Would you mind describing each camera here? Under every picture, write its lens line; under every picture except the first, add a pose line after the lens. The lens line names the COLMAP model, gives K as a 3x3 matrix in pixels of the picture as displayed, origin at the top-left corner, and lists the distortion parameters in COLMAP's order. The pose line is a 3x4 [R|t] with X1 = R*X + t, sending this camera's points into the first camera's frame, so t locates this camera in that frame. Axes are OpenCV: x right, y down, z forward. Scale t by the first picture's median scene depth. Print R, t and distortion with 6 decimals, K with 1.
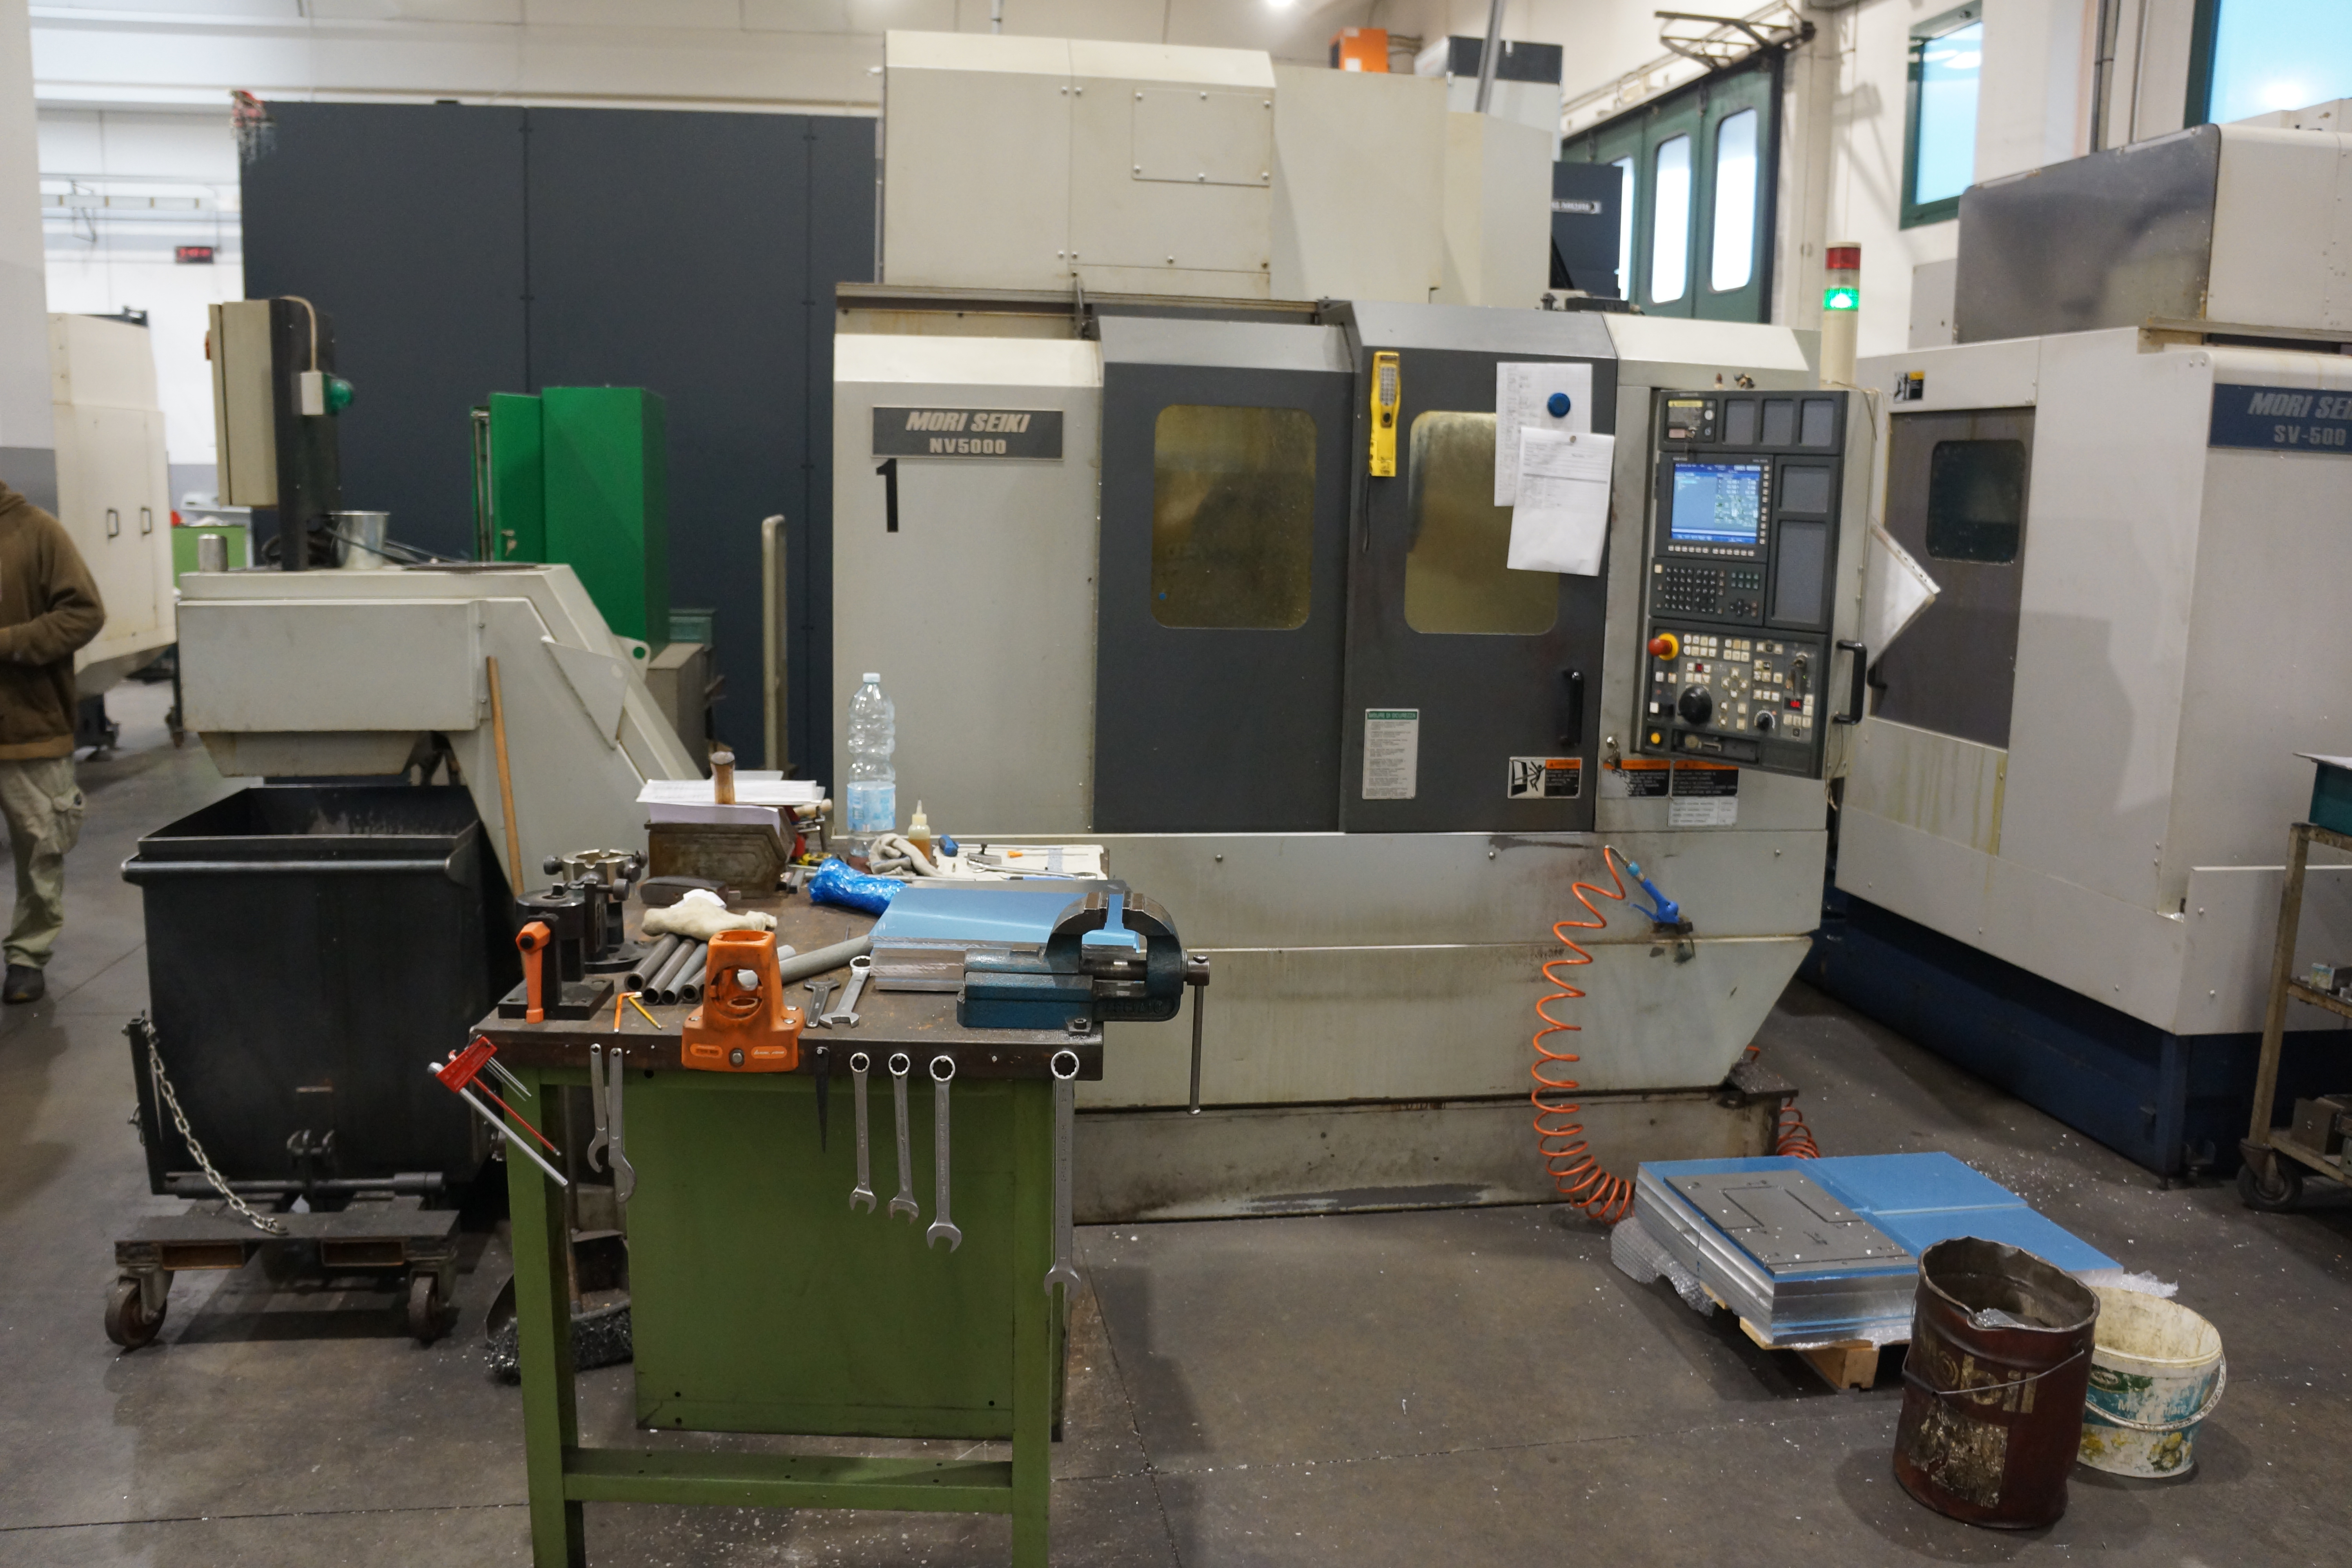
lens RADIAL K [[1872.0, 0, 1171.2], [0, 1872.0, 783.1], [0, 0, 1]] dist [-0.172368, 0.125643]
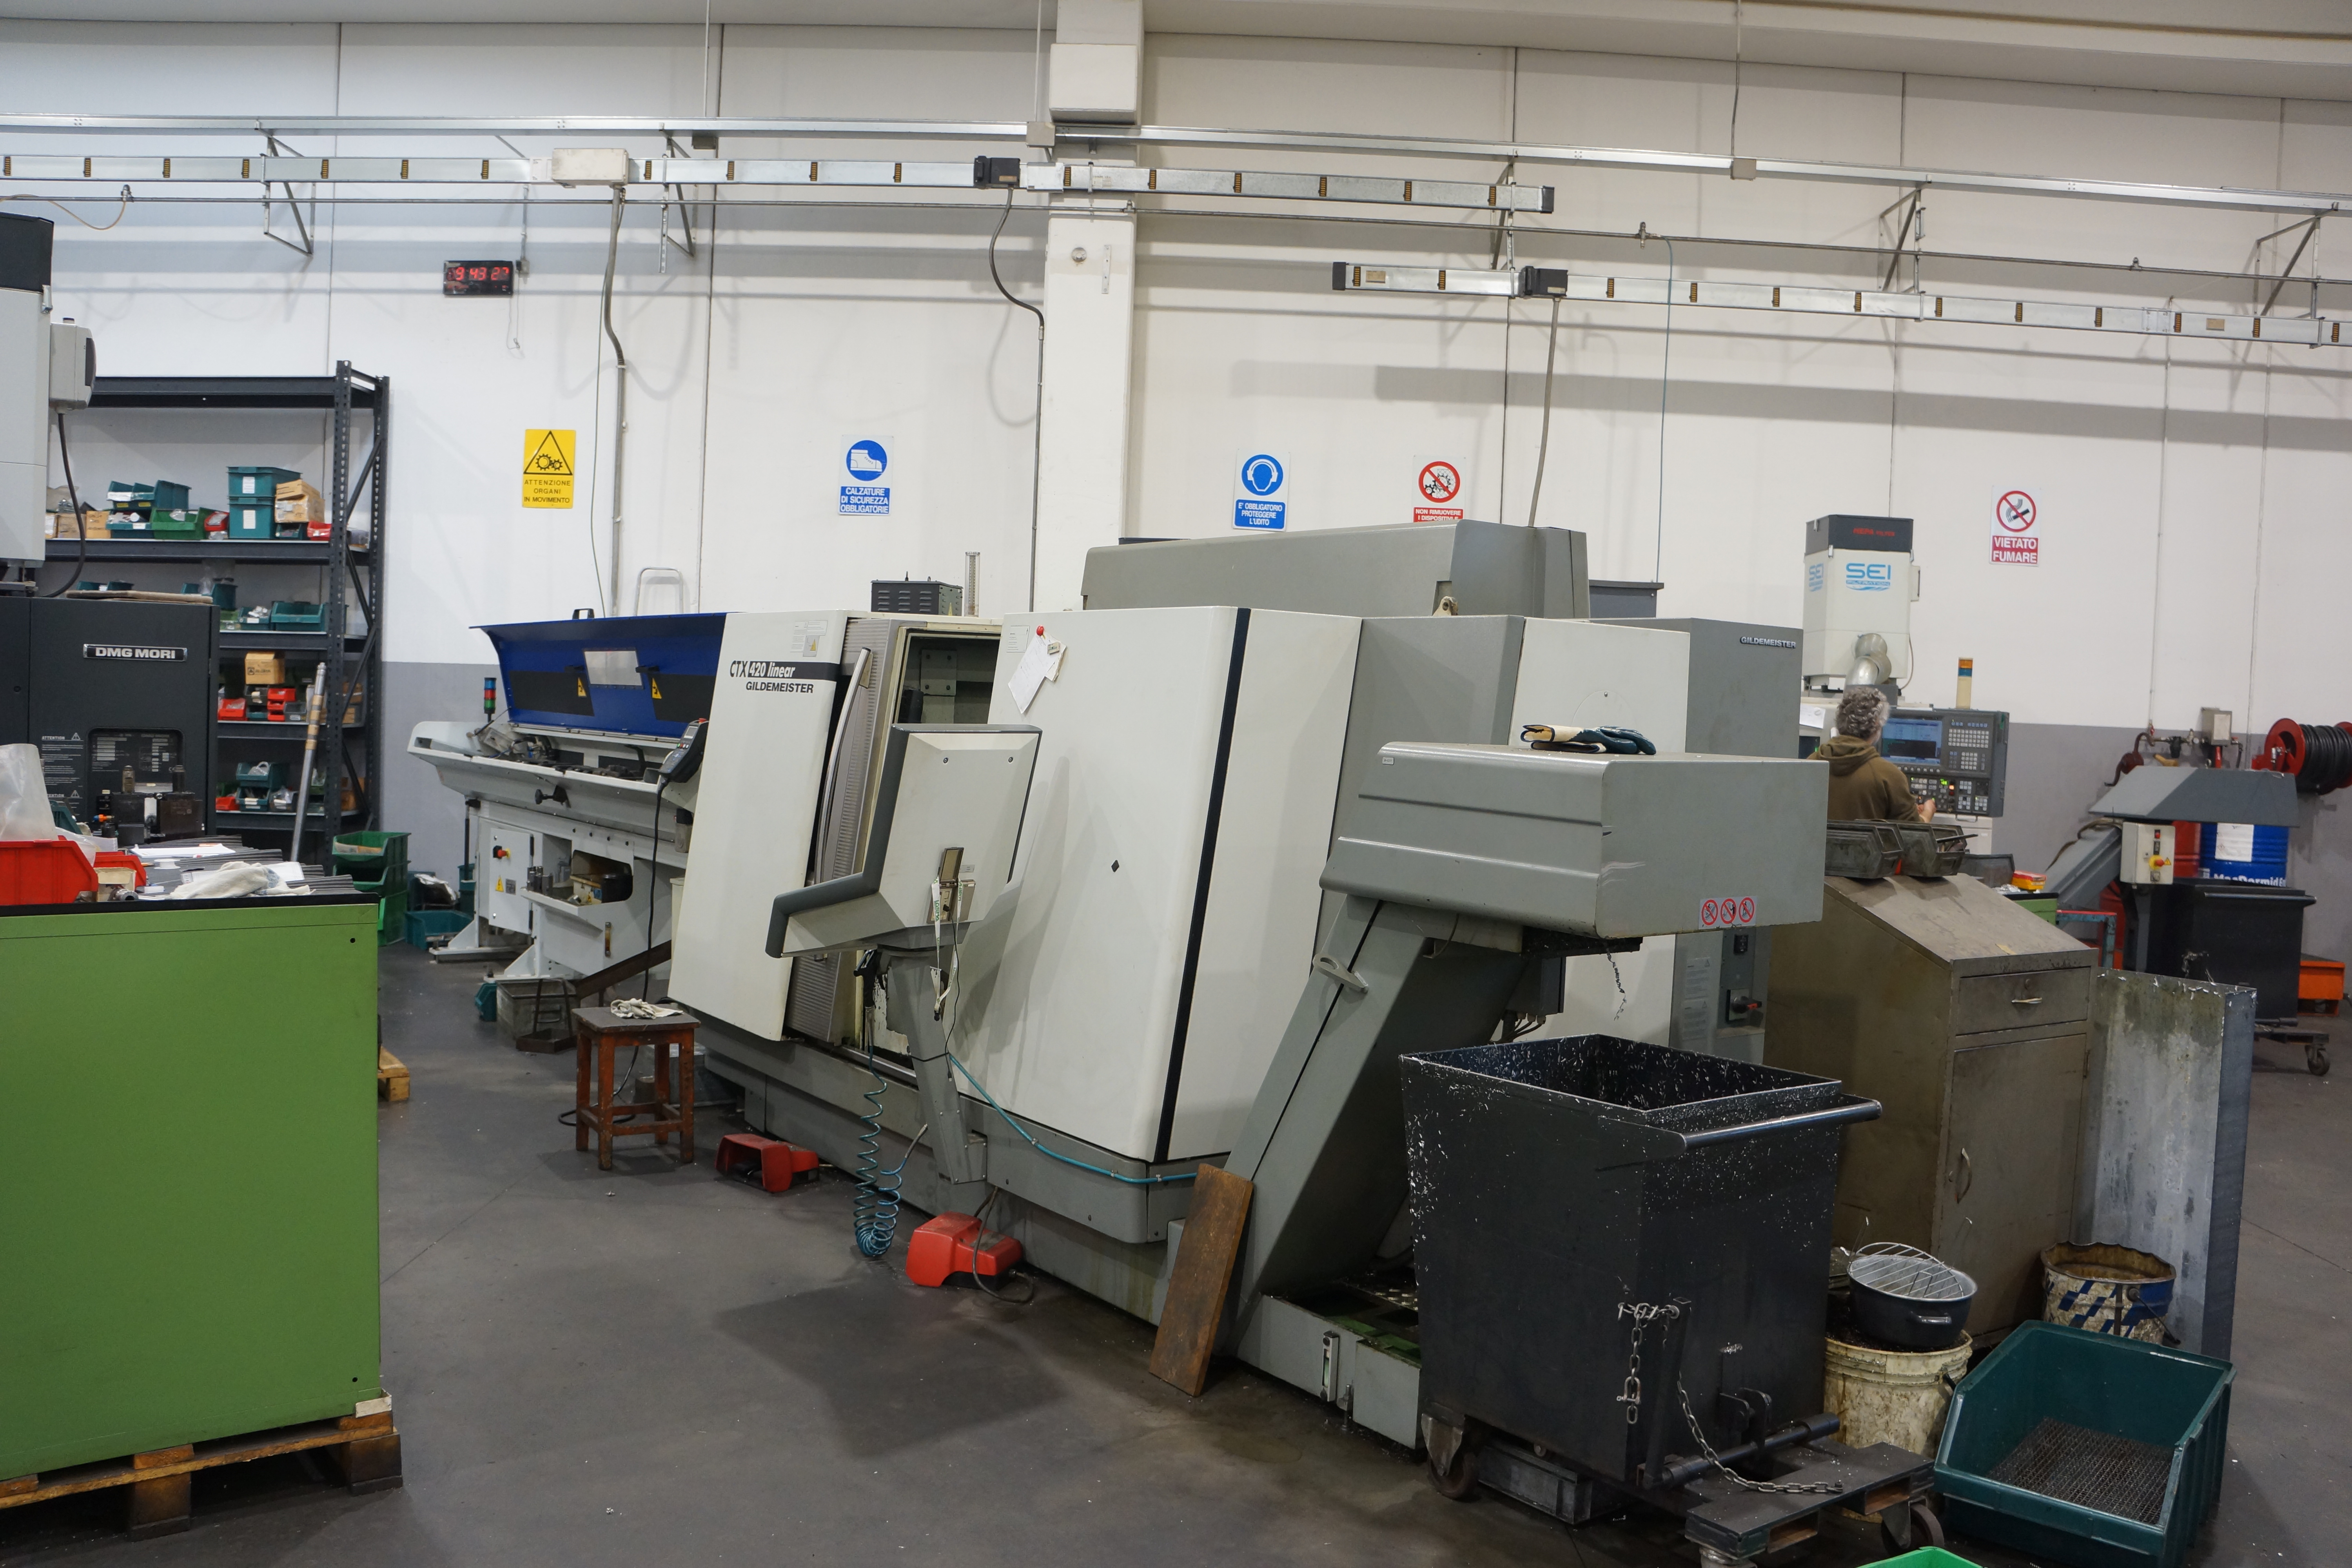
lens RADIAL K [[1812.9, 0, 1180.7], [0, 1812.9, 811.7], [0, 0, 1]] dist [-0.135363, 0.042139]
pose [[0.986381, 0.020429, -0.163202, -1.140858], [-0.038245, 0.993546, -0.106783, -0.405442], [0.159967, 0.111571, 0.980797, 2.427321]]
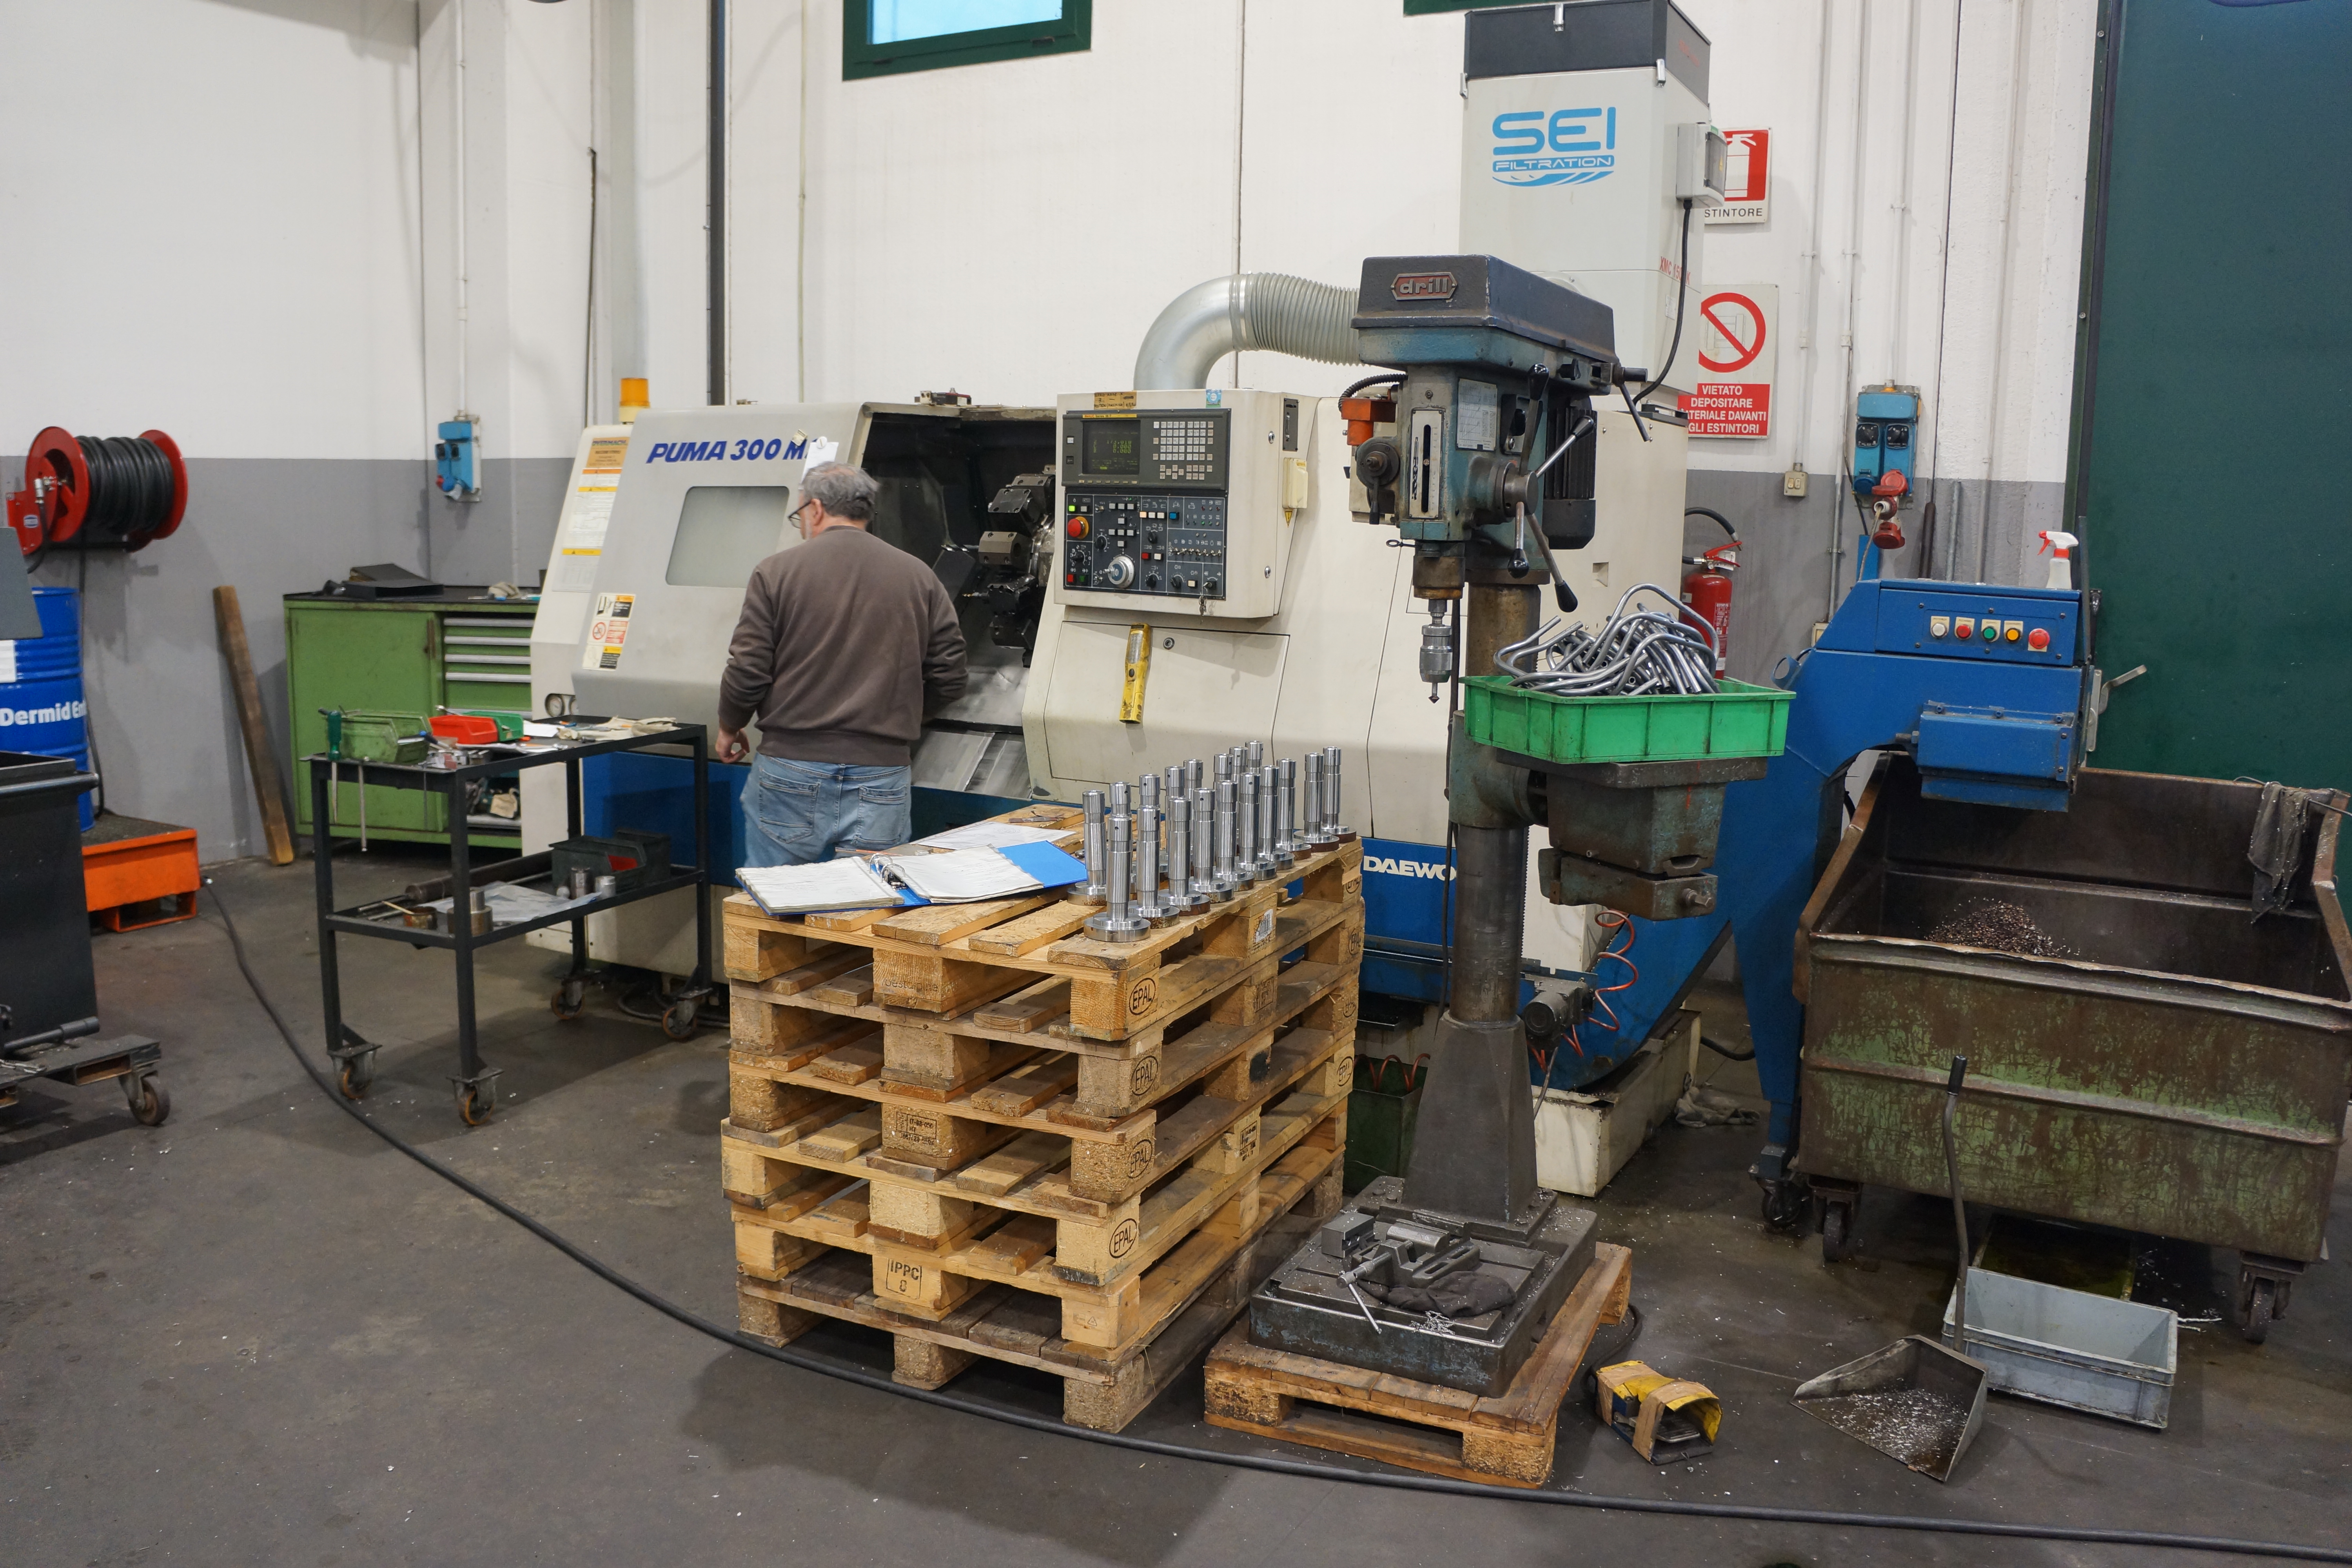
lens RADIAL K [[1872.0, 0, 1156.5], [0, 1872.0, 796.8], [0, 0, 1]] dist [-0.172368, 0.125643]
pose [[0.621716, -0.140535, 0.770532, -0.626120], [0.122647, 0.989103, 0.081440, -0.555412], [-0.773580, 0.043871, 0.632178, 3.394485]]
